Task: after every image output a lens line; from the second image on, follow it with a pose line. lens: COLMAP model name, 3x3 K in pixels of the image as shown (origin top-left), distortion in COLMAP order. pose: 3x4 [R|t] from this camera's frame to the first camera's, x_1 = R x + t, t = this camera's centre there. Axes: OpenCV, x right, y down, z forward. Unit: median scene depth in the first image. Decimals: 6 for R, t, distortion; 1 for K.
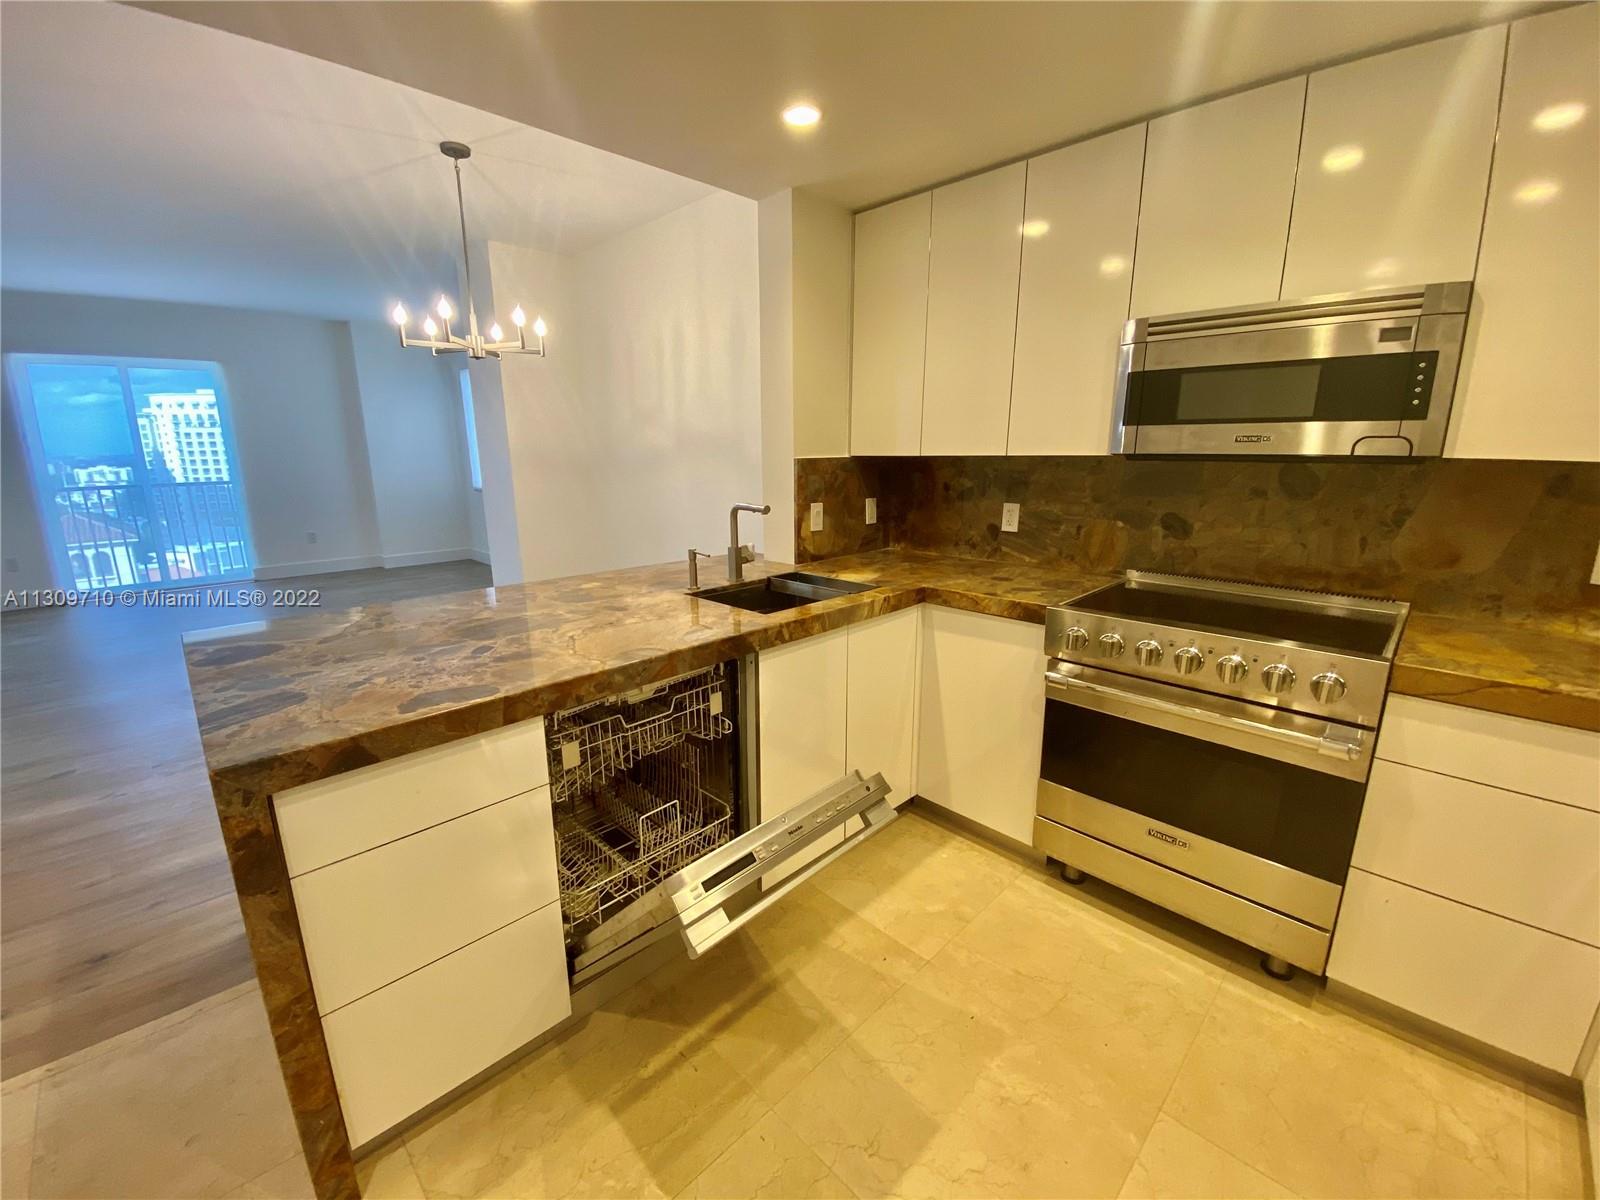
lens RADIAL K [[646.6, 0, 793.5], [0, 646.6, 602.9], [0, 0, 1]] dist [0.032624, -0.026031]
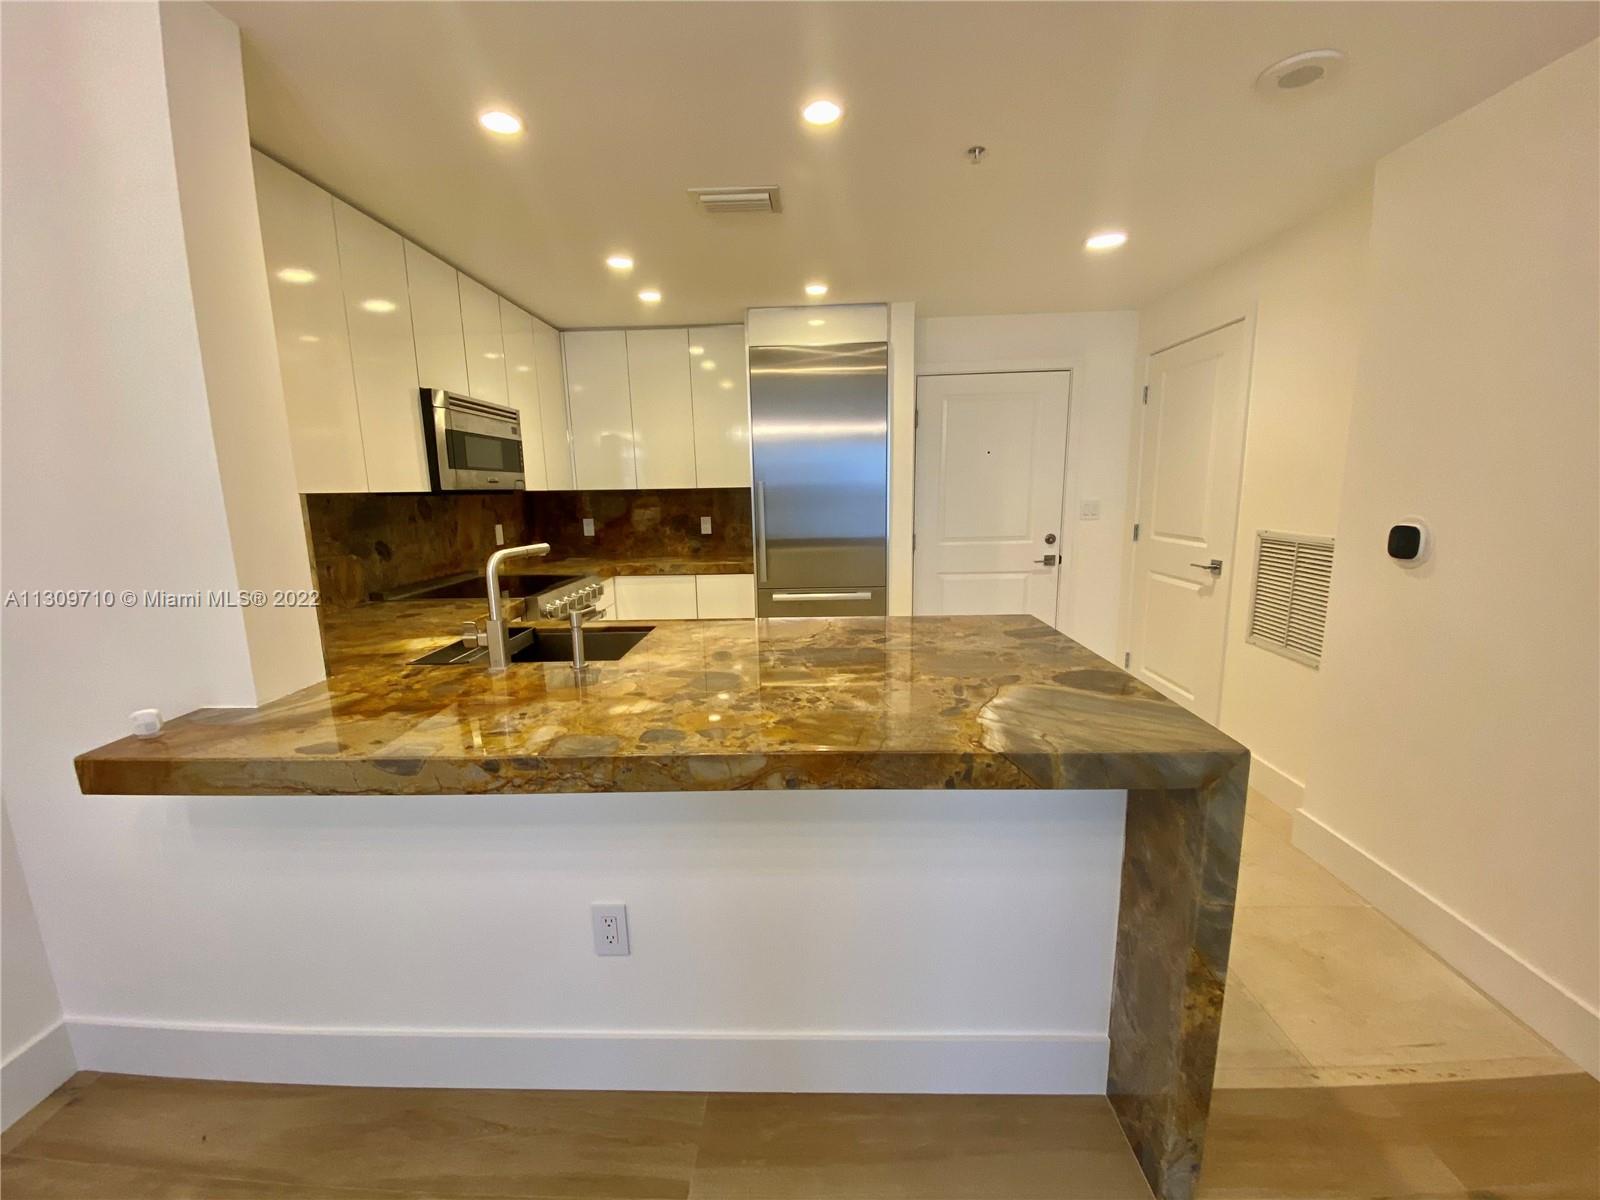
lens RADIAL K [[646.6, 0, 793.5], [0, 646.6, 602.9], [0, 0, 1]] dist [0.032624, -0.026031]
pose [[-0.686717, -0.107294, 0.718963, -0.872832], [0.194247, 0.925997, 0.323725, -0.289628], [-0.700491, 0.361965, -0.615056, 1.319440]]
